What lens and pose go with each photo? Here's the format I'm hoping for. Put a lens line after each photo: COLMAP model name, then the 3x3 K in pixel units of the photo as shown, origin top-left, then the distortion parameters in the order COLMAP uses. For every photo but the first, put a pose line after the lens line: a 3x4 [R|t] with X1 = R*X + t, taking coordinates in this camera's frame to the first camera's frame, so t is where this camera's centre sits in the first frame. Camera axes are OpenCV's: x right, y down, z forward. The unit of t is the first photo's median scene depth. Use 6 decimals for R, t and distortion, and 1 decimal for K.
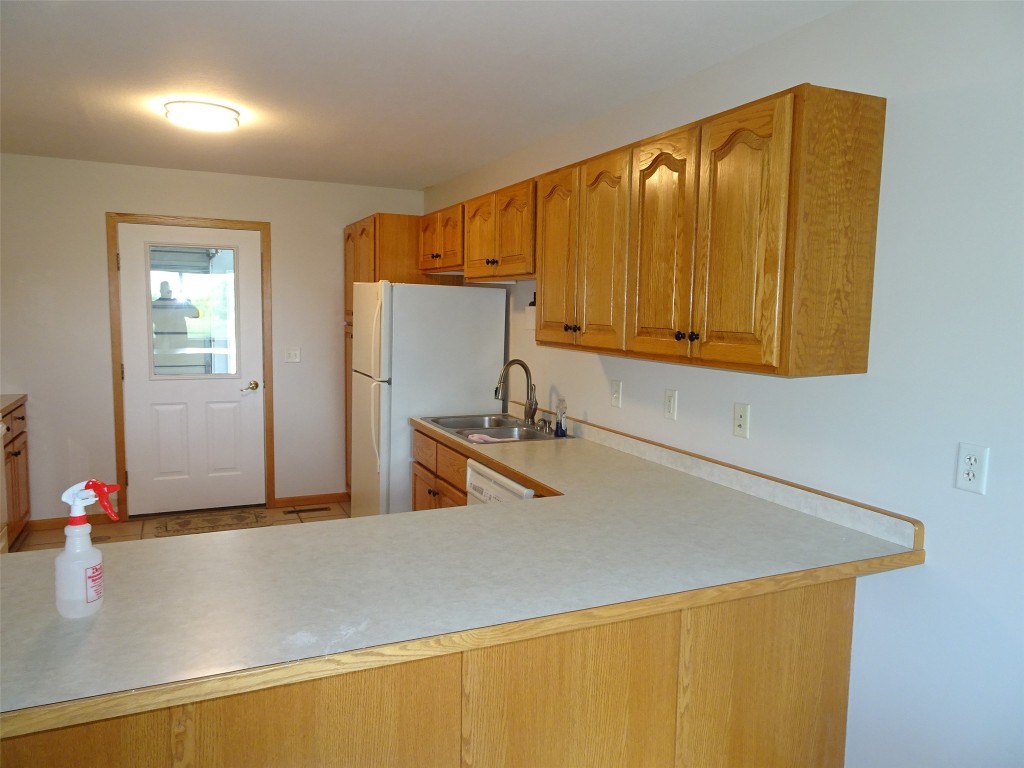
lens RADIAL K [[728.4, 0, 510.1], [0, 728.4, 384.0], [0, 0, 1]] dist [0.011281, -0.003248]
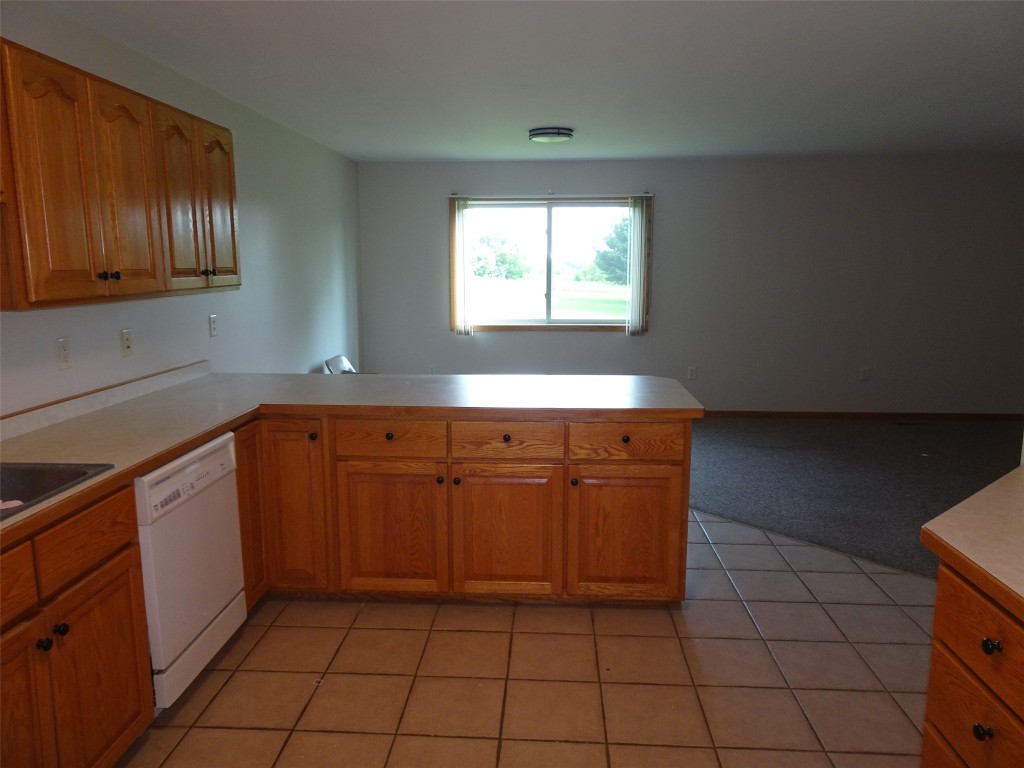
lens RADIAL K [[728.4, 0, 510.1], [0, 728.4, 384.0], [0, 0, 1]] dist [0.011281, -0.003248]
pose [[-0.885514, -0.095343, 0.454725, -0.434170], [0.030911, 0.964460, 0.262414, -0.098028], [-0.463583, 0.246427, -0.851096, 0.923813]]
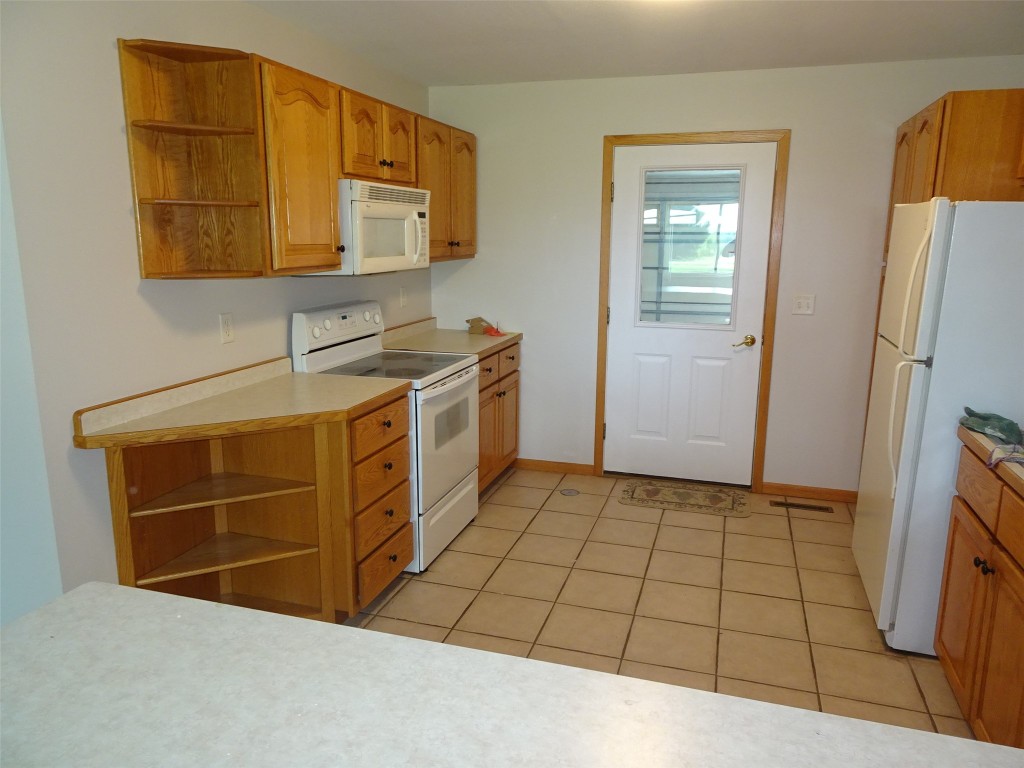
lens RADIAL K [[728.4, 0, 510.1], [0, 728.4, 384.0], [0, 0, 1]] dist [0.011281, -0.003248]
pose [[0.746715, 0.122183, -0.653826, -0.017988], [-0.063016, 0.991557, 0.113327, -0.027647], [0.662152, -0.043421, 0.748110, 0.241276]]
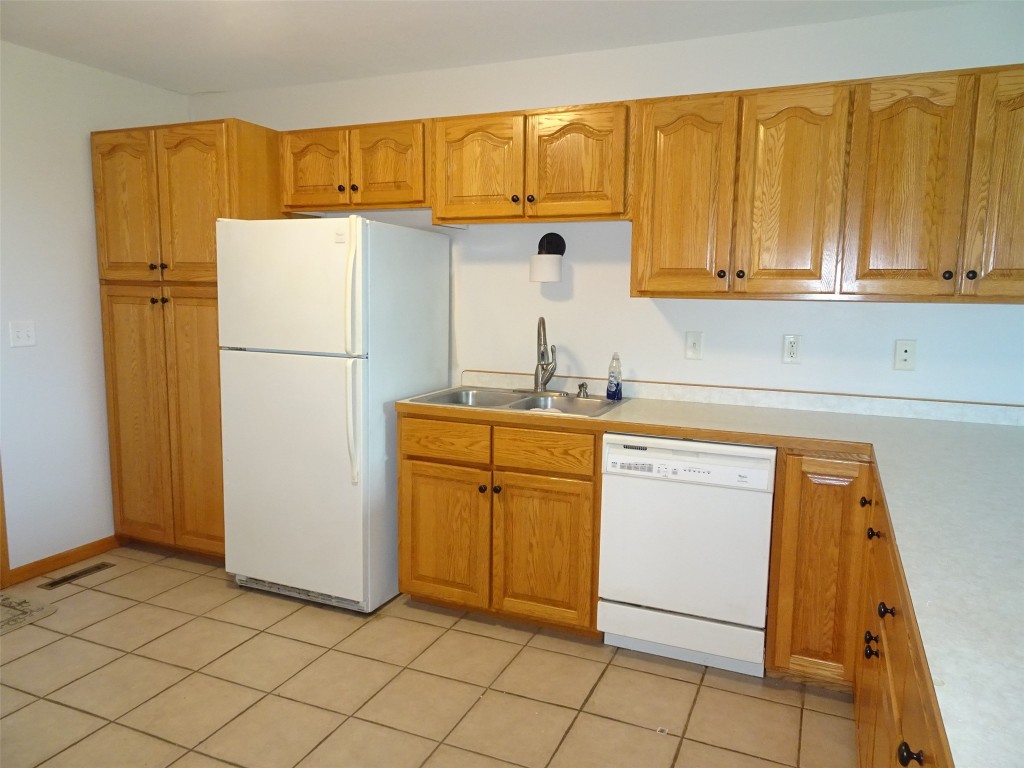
lens RADIAL K [[728.4, 0, 510.1], [0, 728.4, 384.0], [0, 0, 1]] dist [0.011281, -0.003248]
pose [[0.744962, -0.096993, 0.660018, -0.449651], [0.070165, 0.995278, 0.067066, -0.011698], [-0.663407, -0.003651, 0.748250, 0.296547]]
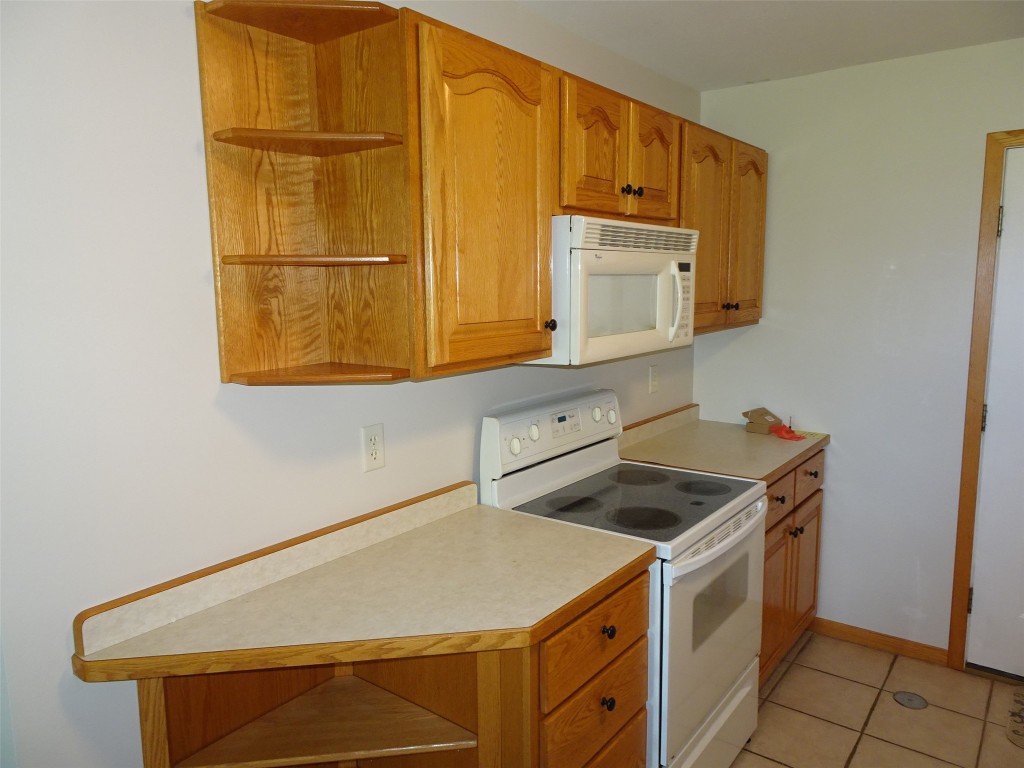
lens RADIAL K [[728.4, 0, 510.1], [0, 728.4, 384.0], [0, 0, 1]] dist [0.011281, -0.003248]
pose [[0.474400, 0.099278, -0.874693, -0.215632], [-0.072473, 0.994652, 0.073587, -0.058596], [0.877321, 0.028482, 0.479058, 0.413657]]
